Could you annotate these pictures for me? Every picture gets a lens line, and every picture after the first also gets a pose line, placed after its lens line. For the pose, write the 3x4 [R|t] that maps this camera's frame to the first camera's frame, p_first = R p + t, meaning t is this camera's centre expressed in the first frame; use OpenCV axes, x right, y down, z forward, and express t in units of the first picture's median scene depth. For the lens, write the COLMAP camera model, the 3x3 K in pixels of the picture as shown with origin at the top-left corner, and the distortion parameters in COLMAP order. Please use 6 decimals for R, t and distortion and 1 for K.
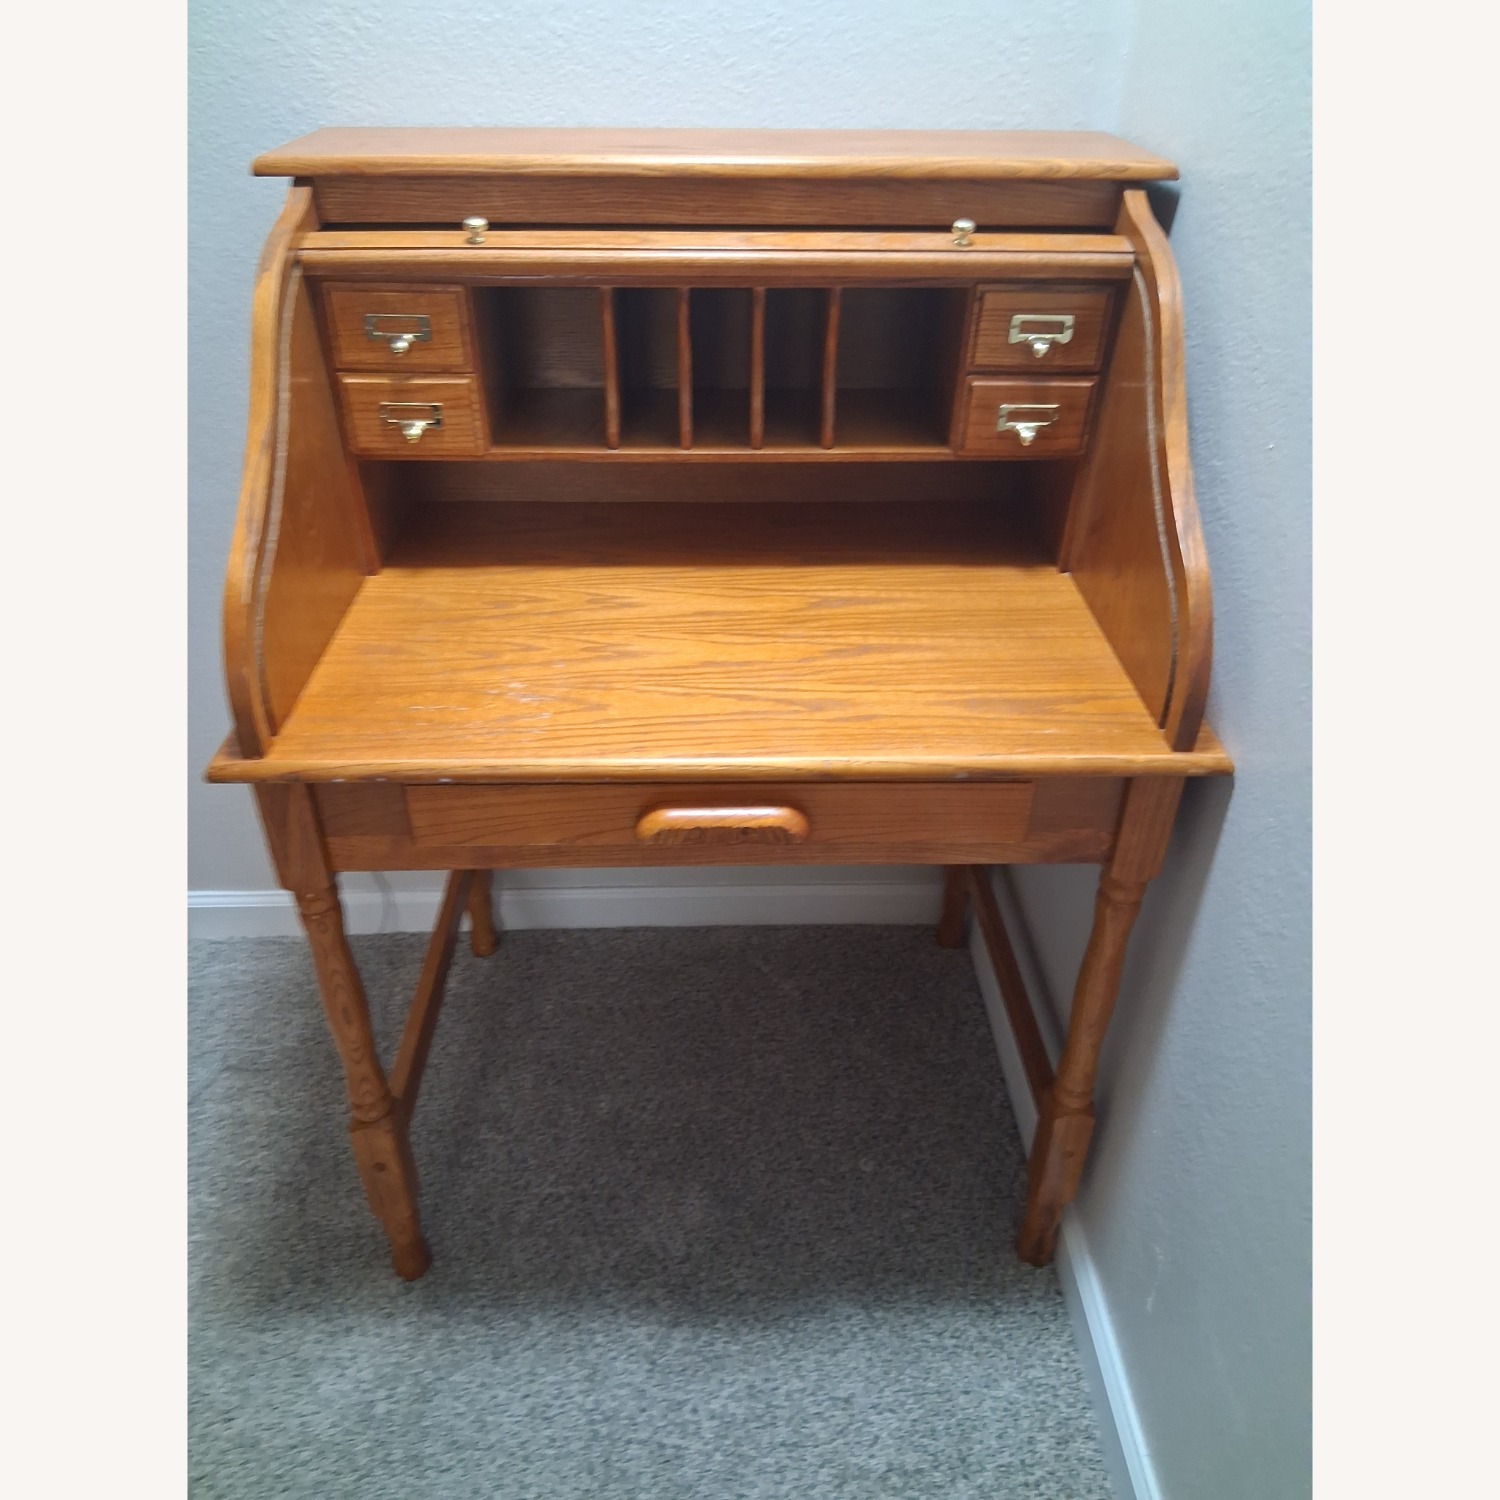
lens RADIAL K [[1174.7, 0, 727.1], [0, 1174.7, 775.1], [0, 0, 1]] dist [0.065348, -0.120185]
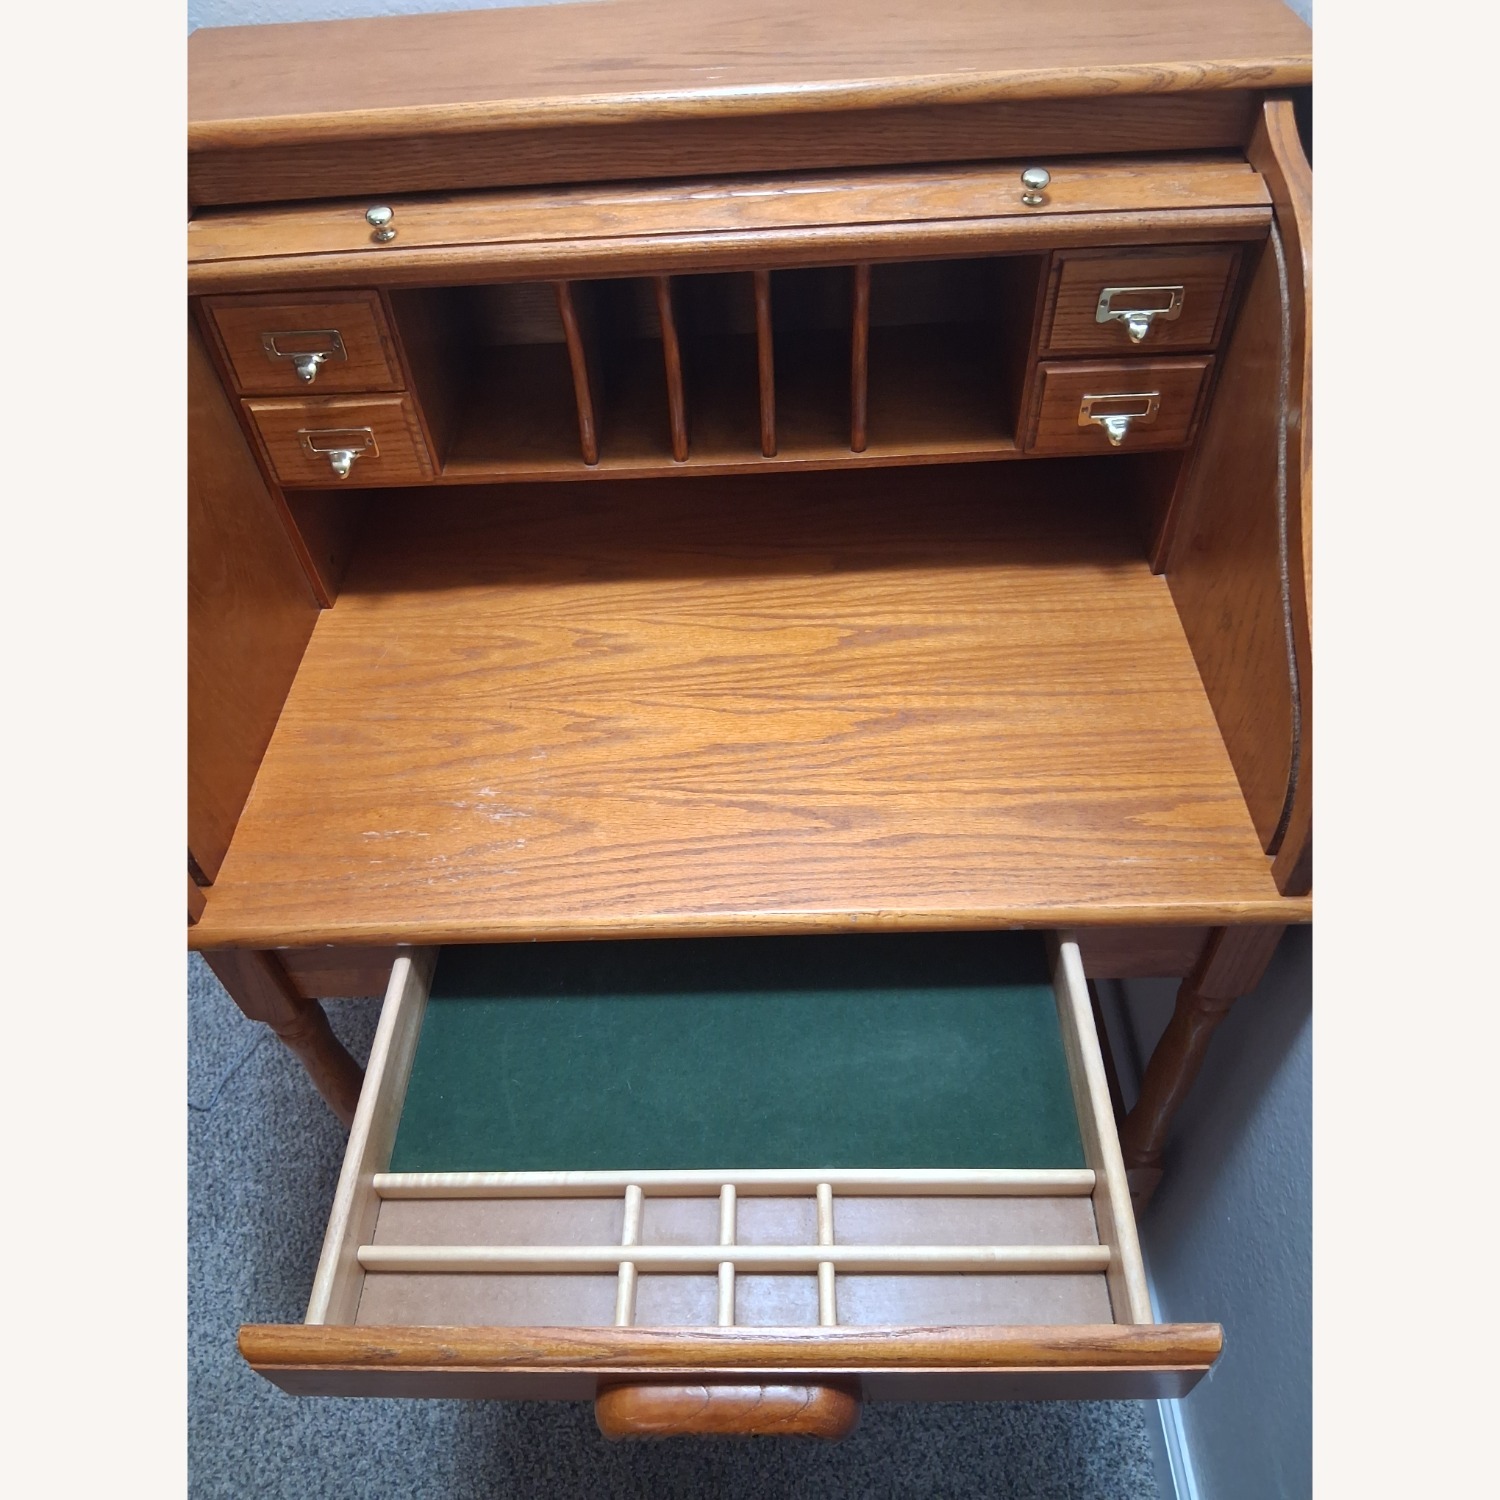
lens RADIAL K [[1174.7, 0, 729.4], [0, 1174.7, 781.4], [0, 0, 1]] dist [0.065348, -0.120185]
pose [[0.997362, -0.021675, -0.069282, 0.046616], [0.037567, 0.970757, 0.237108, -0.244822], [0.062117, -0.239085, 0.969010, 0.166720]]
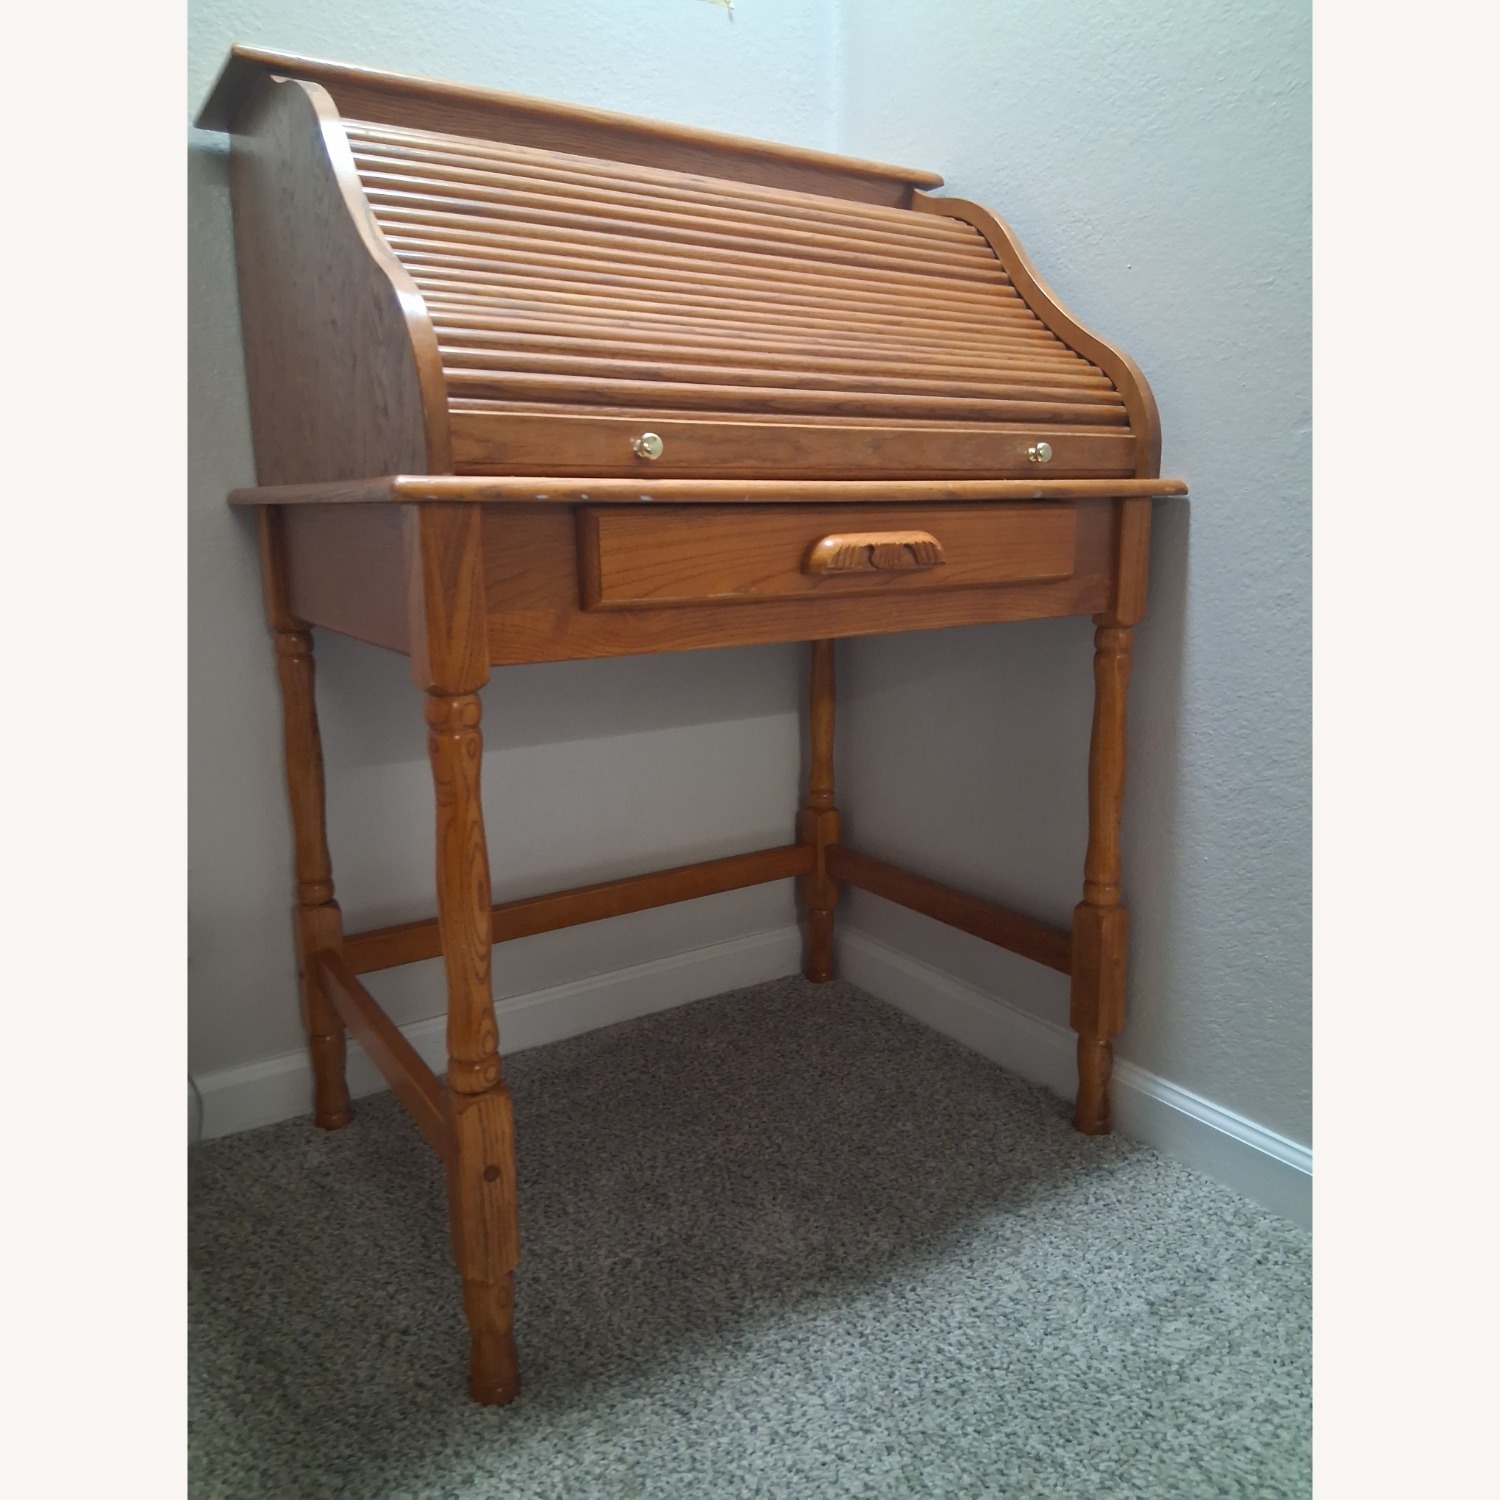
lens RADIAL K [[1174.7, 0, 749.1], [0, 1174.7, 759.7], [0, 0, 1]] dist [0.065348, -0.120185]
pose [[0.843809, -0.120738, 0.522885, -0.547991], [0.320025, 0.895361, -0.309697, 0.405996], [-0.430779, 0.428661, 0.794153, 0.249656]]
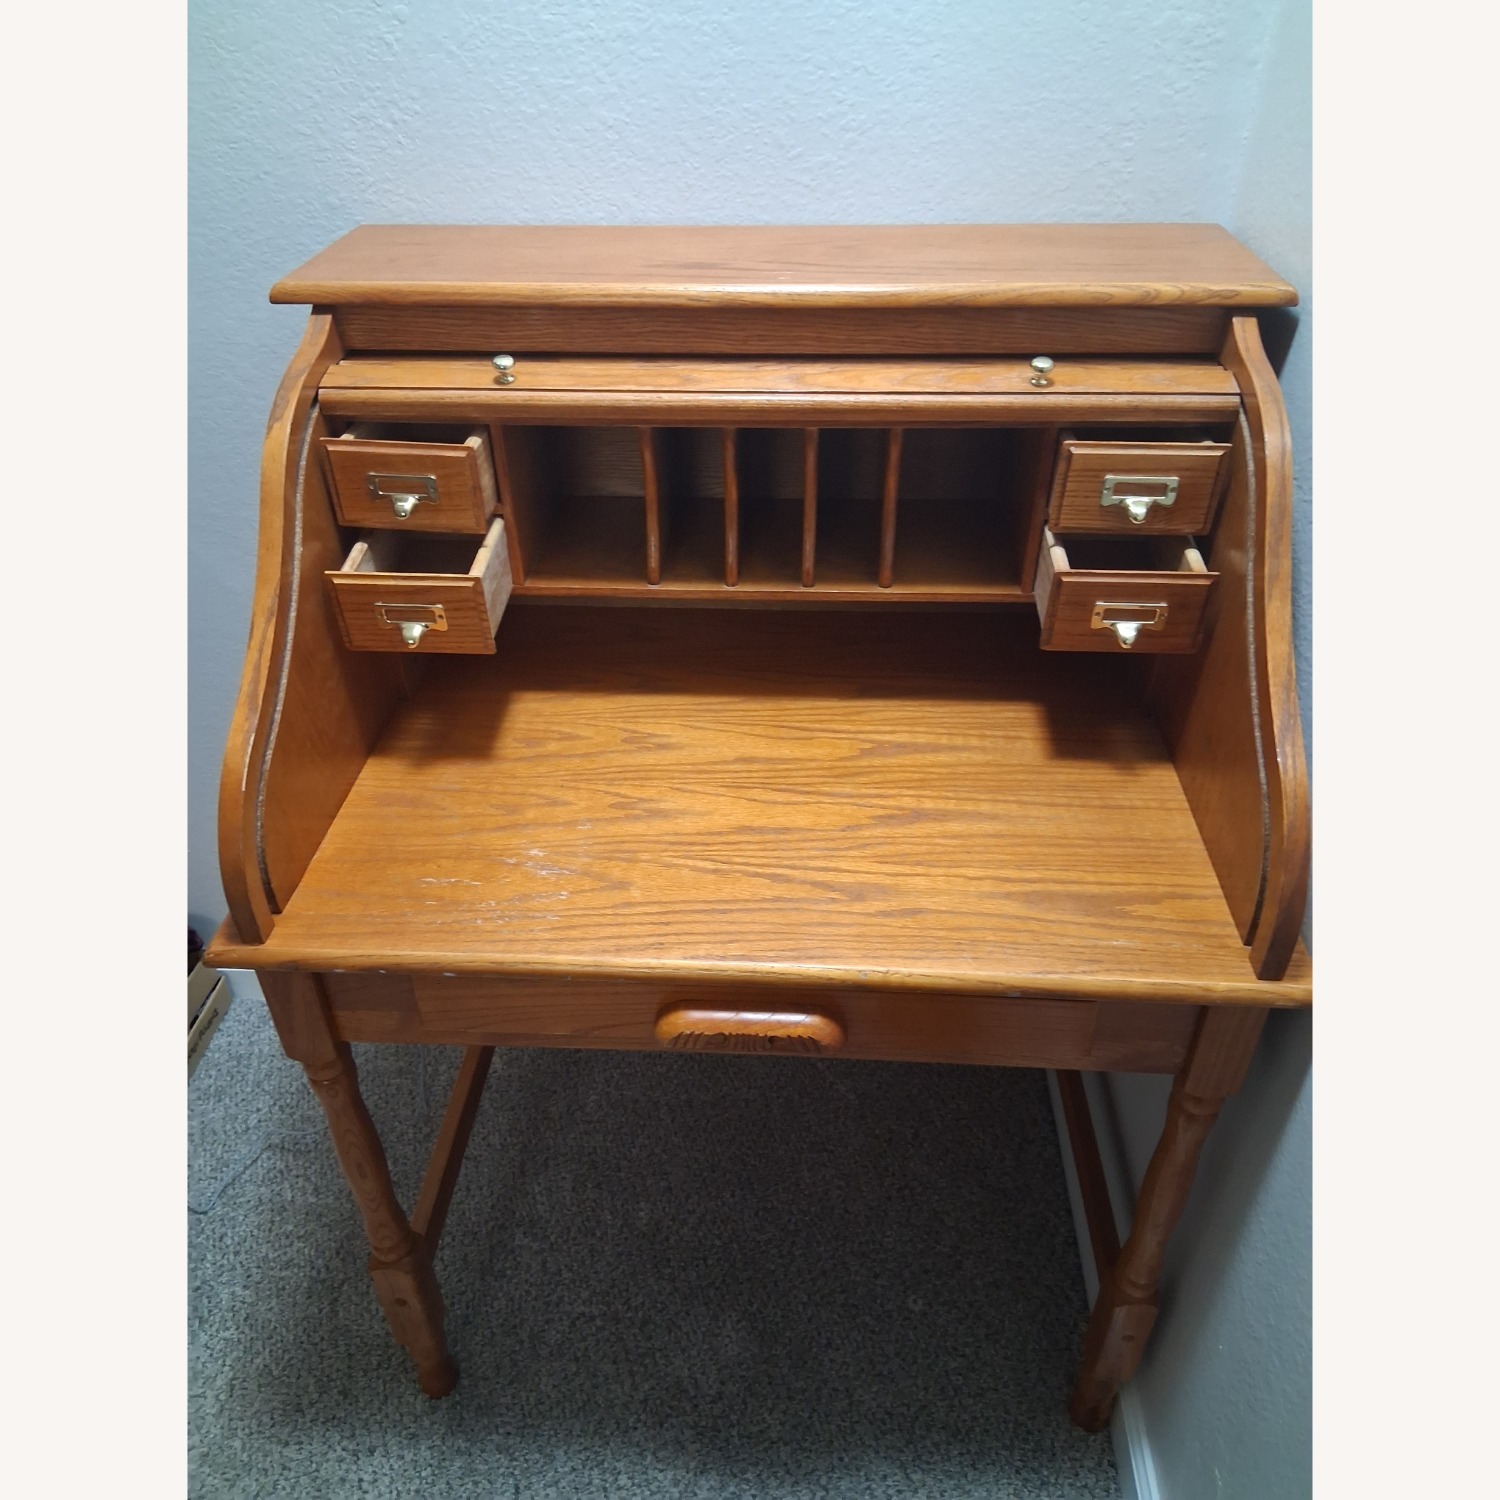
lens RADIAL K [[1174.7, 0, 722.6], [0, 1174.7, 769.6], [0, 0, 1]] dist [0.065348, -0.120185]
pose [[0.995978, 0.032408, -0.083530, 0.038478], [-0.029554, 0.998944, 0.035185, -0.157999], [0.084582, -0.032575, 0.995884, 0.069942]]
